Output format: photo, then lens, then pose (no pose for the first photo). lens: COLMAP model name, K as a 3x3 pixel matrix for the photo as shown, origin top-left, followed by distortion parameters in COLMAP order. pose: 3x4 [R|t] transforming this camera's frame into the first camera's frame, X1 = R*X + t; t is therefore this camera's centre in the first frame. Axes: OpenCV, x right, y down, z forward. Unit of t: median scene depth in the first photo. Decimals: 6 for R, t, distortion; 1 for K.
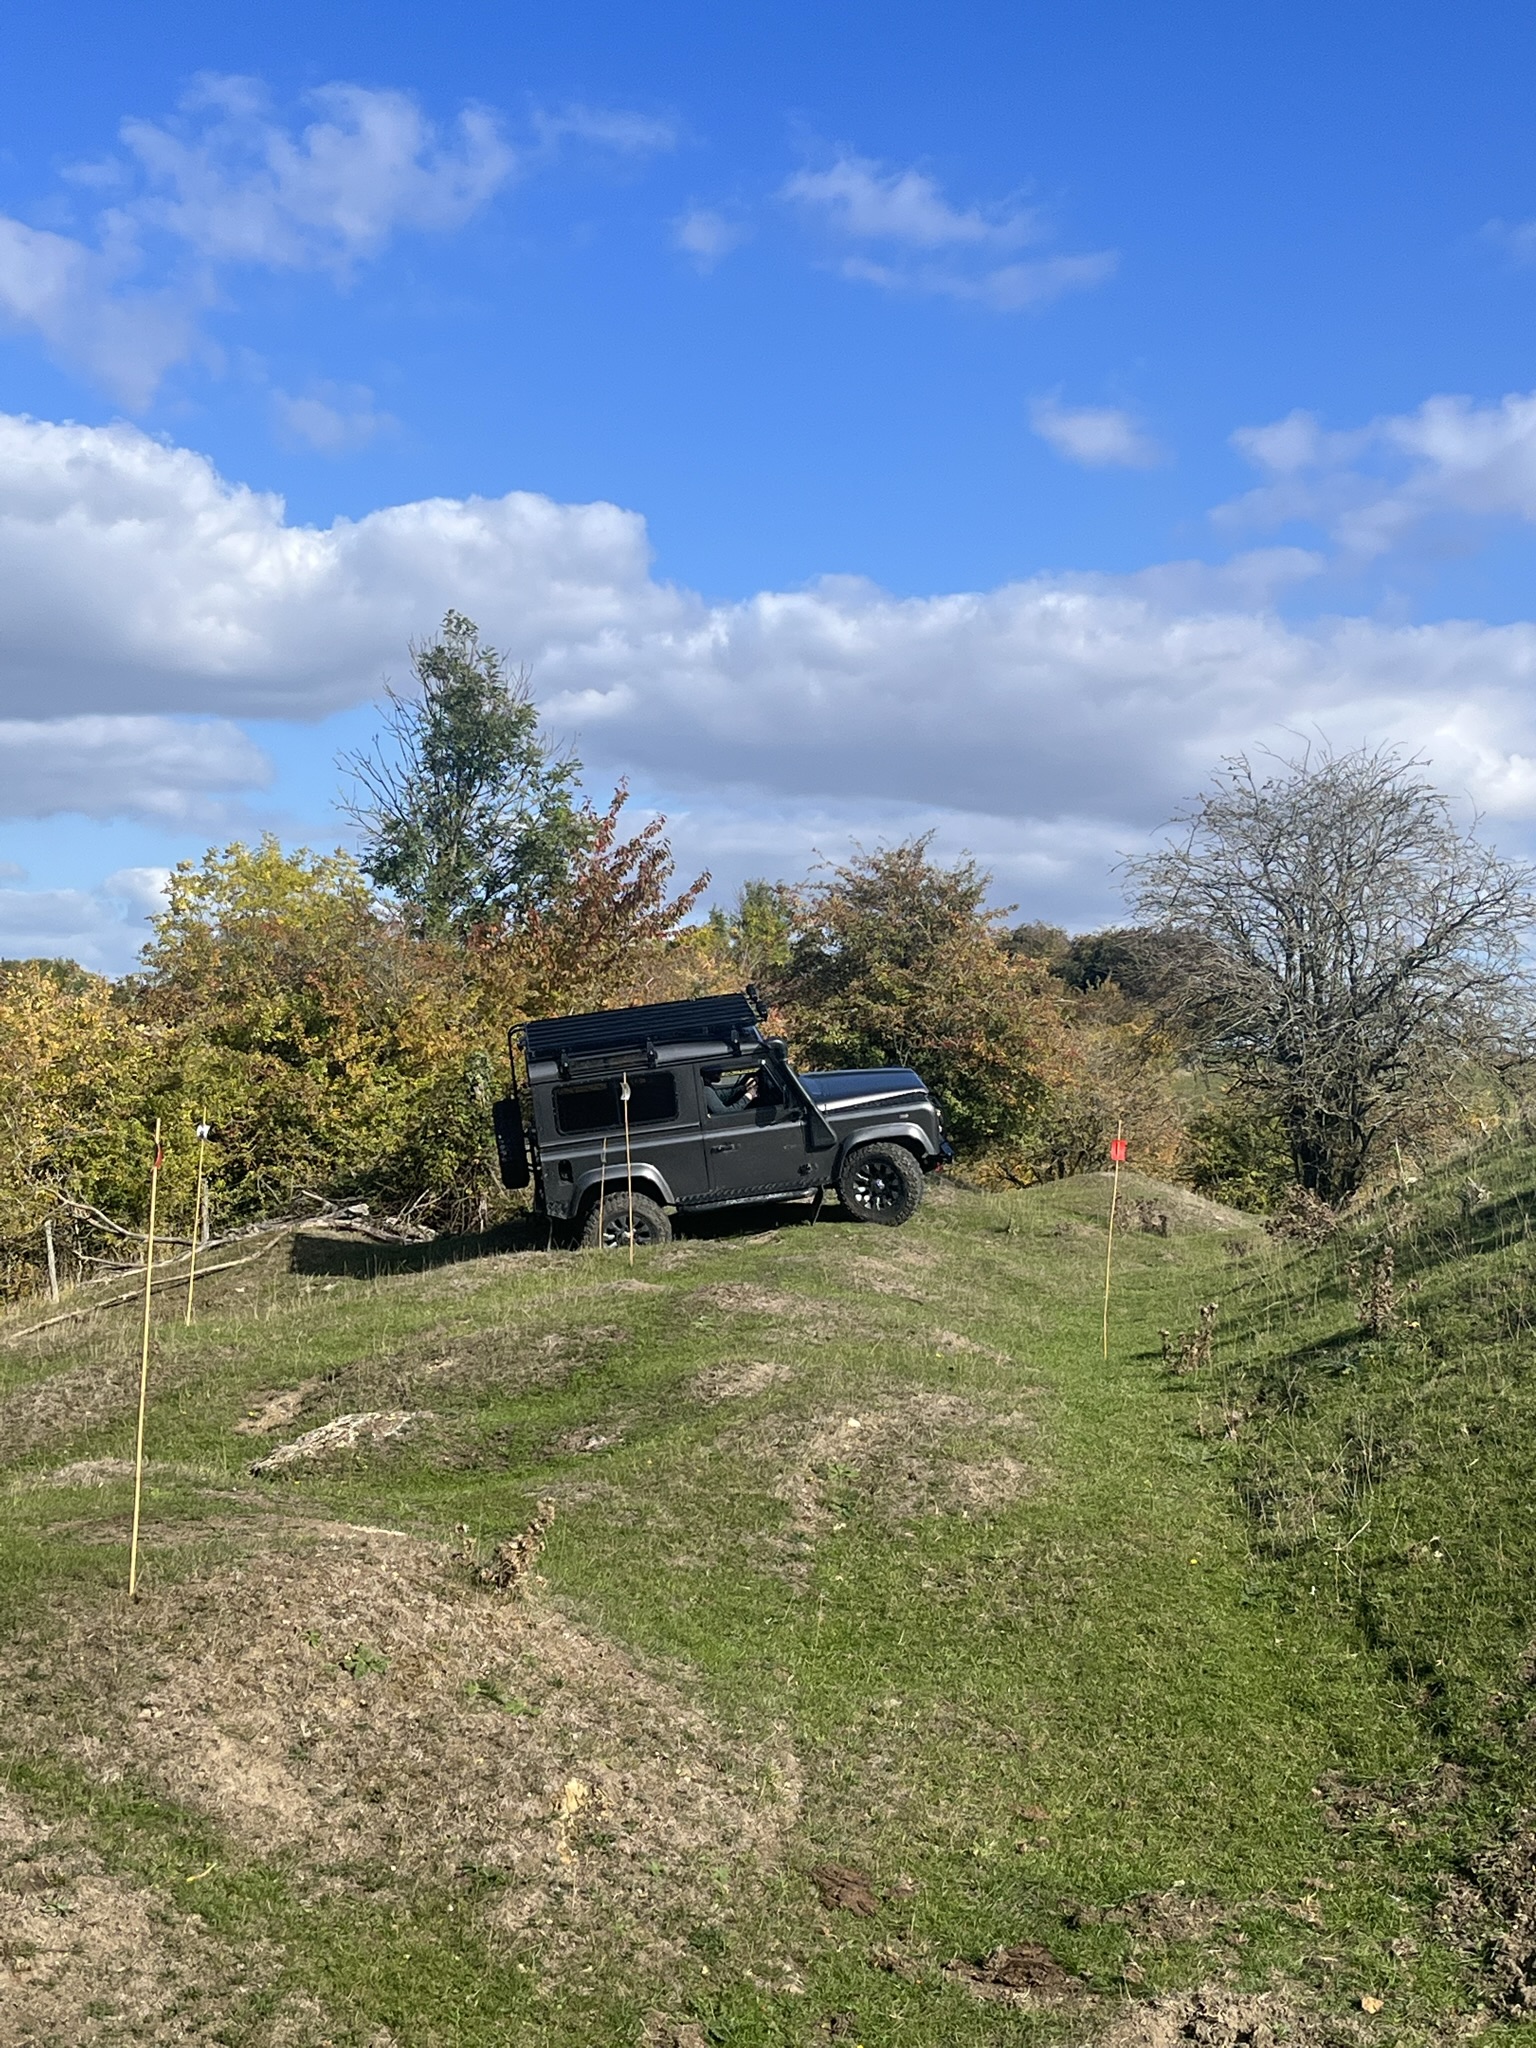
lens RADIAL K [[2853.4, 0, 801.8], [0, 2853.4, 993.6], [0, 0, 1]] dist [0.155633, -0.524575]
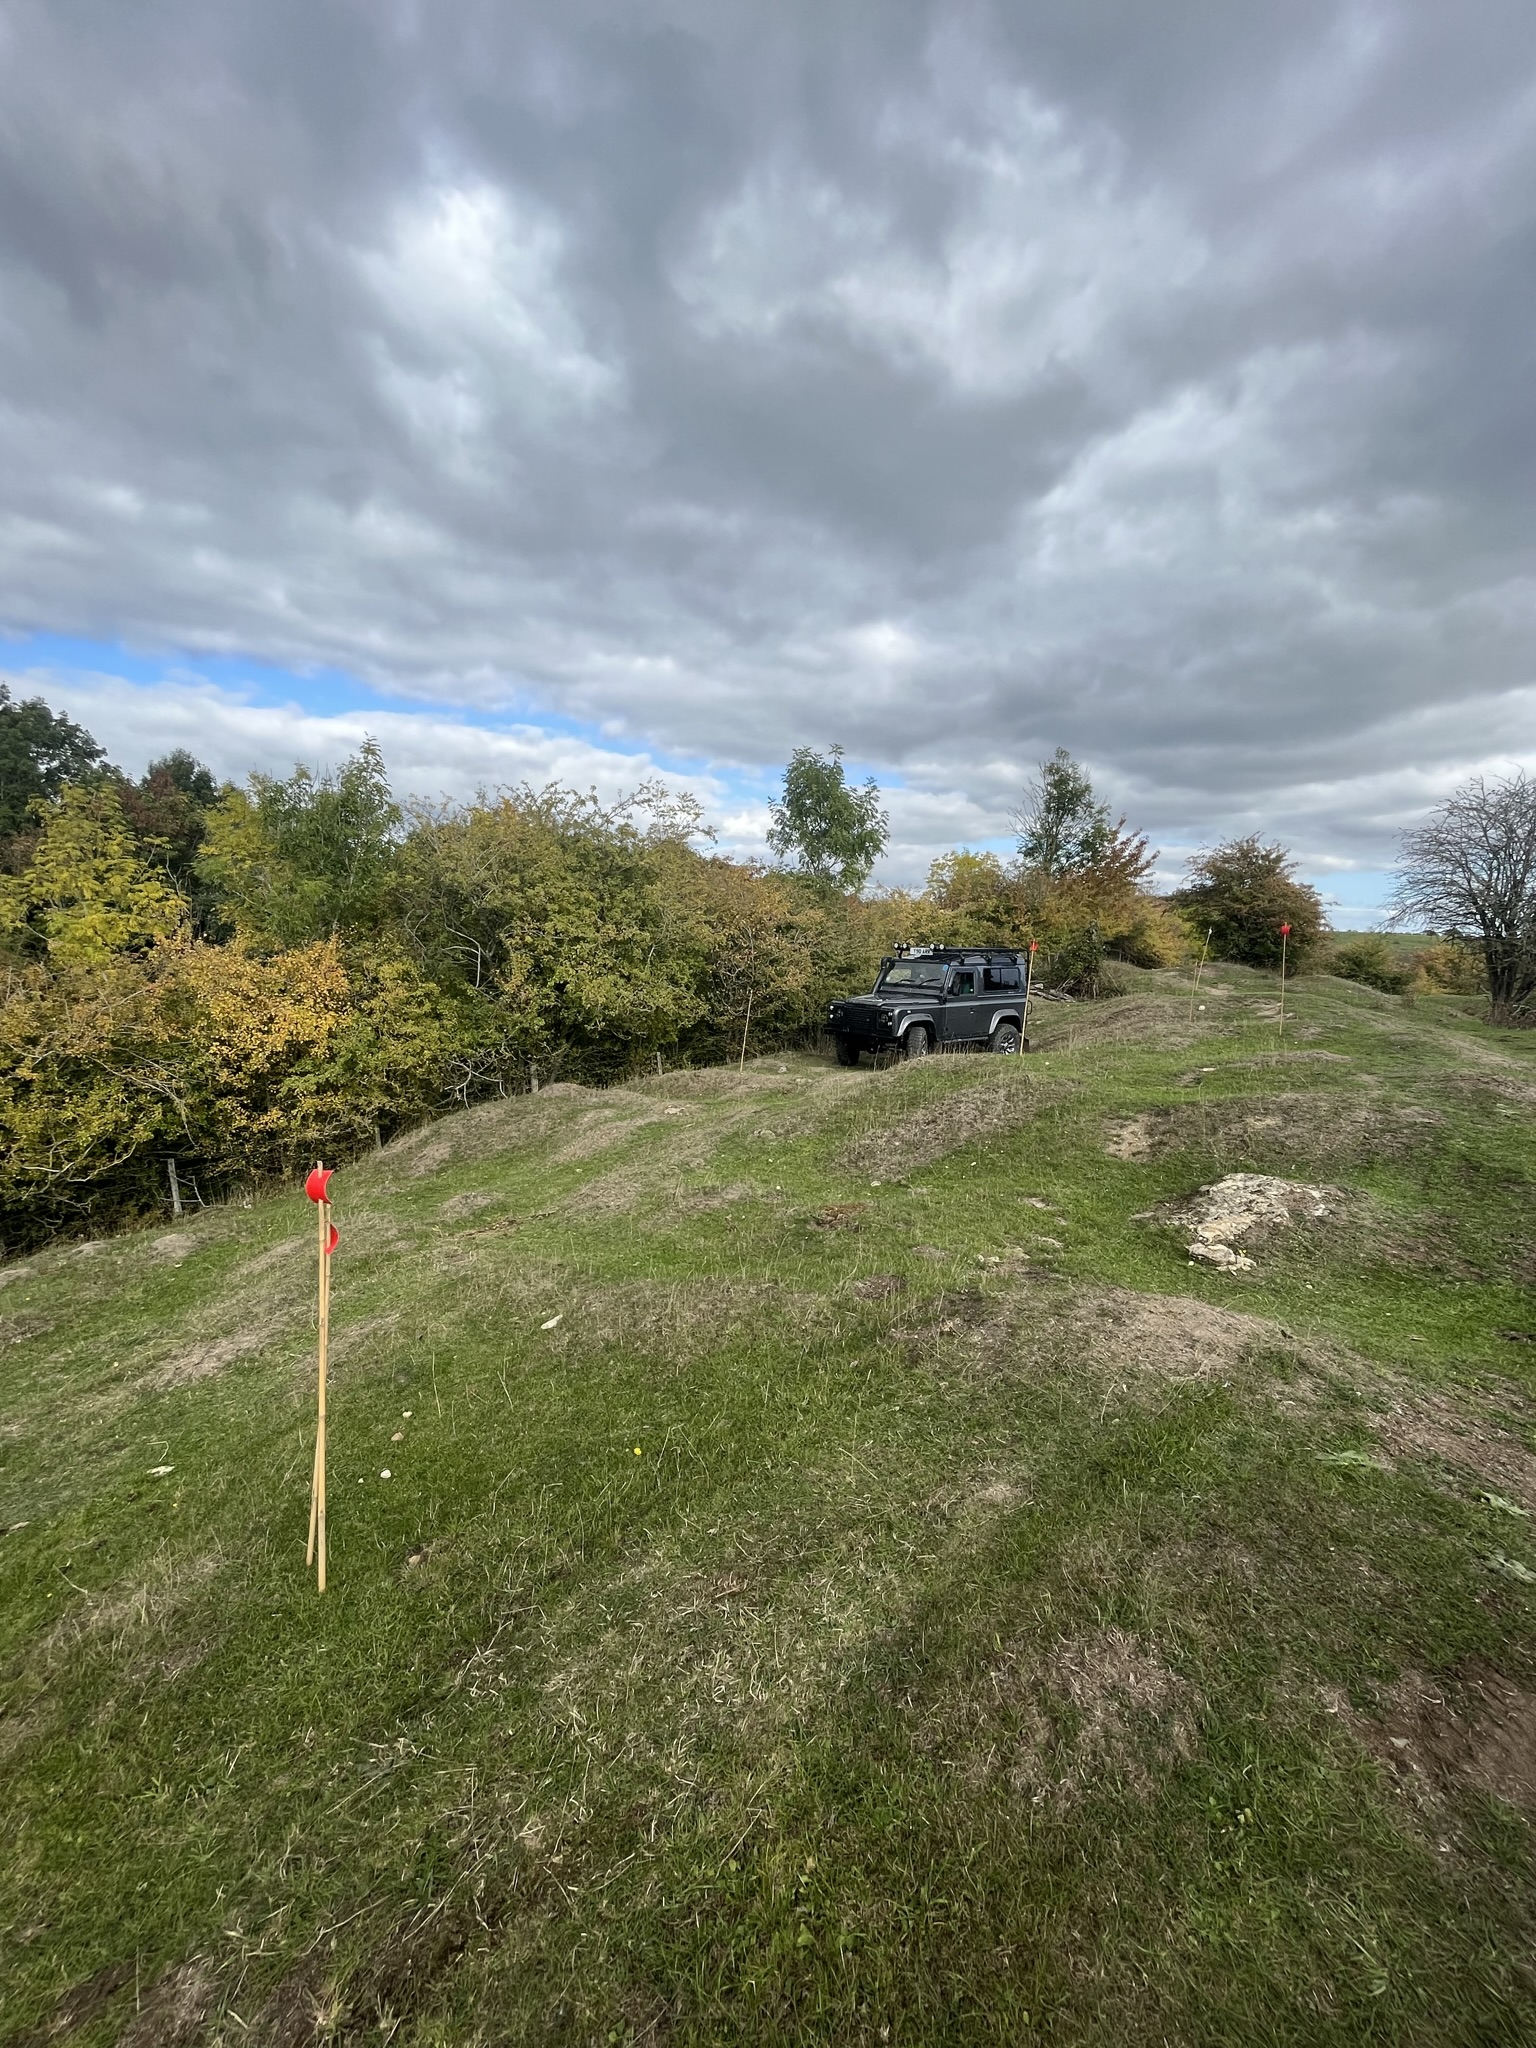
lens RADIAL K [[830.4, 0, 763.8], [0, 830.4, 1010.9], [0, 0, 1]] dist [-0.000849, -0.000333]
pose [[0.924951, 0.046456, -0.377238, -0.074737], [-0.001094, 0.992824, 0.119582, 0.009964], [0.380086, -0.110195, 0.918364, 0.199938]]
